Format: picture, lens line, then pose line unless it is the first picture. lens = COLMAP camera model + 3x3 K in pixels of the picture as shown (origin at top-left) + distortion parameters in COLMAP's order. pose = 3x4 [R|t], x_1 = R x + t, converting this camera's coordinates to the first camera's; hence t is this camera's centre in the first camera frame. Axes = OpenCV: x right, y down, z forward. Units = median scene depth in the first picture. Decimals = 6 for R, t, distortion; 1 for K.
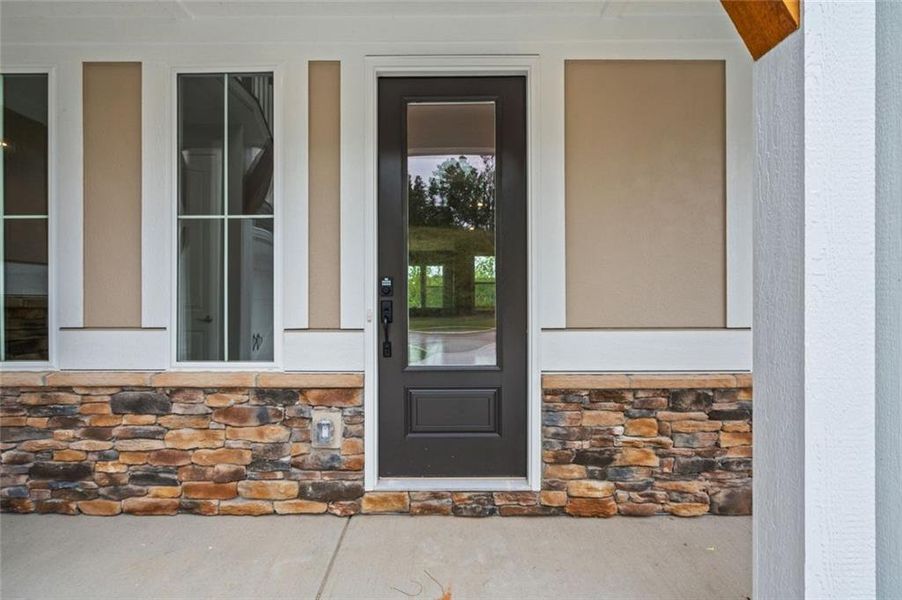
lens RADIAL K [[411.7, 0, 440.8], [0, 411.7, 299.4], [0, 0, 1]] dist [-0.000555, 0.000007]
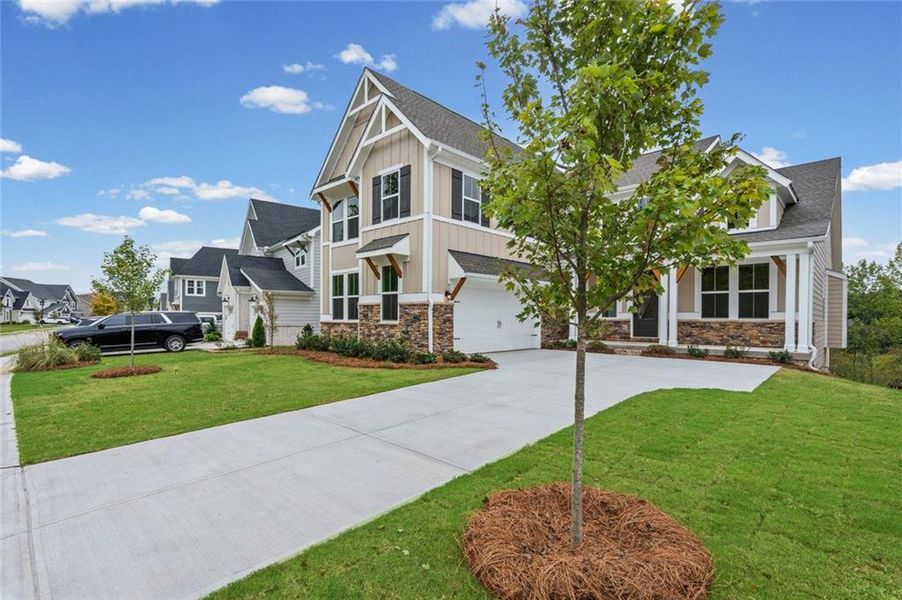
lens RADIAL K [[431.0, 0, 449.2], [0, 431.0, 320.4], [0, 0, 1]] dist [-0.000604, -0.000045]
pose [[0.728861, 0.007686, -0.684618, 2.350294], [-0.004186, 0.999968, 0.006770, 0.163732], [0.684649, -0.002069, 0.728870, -5.824962]]
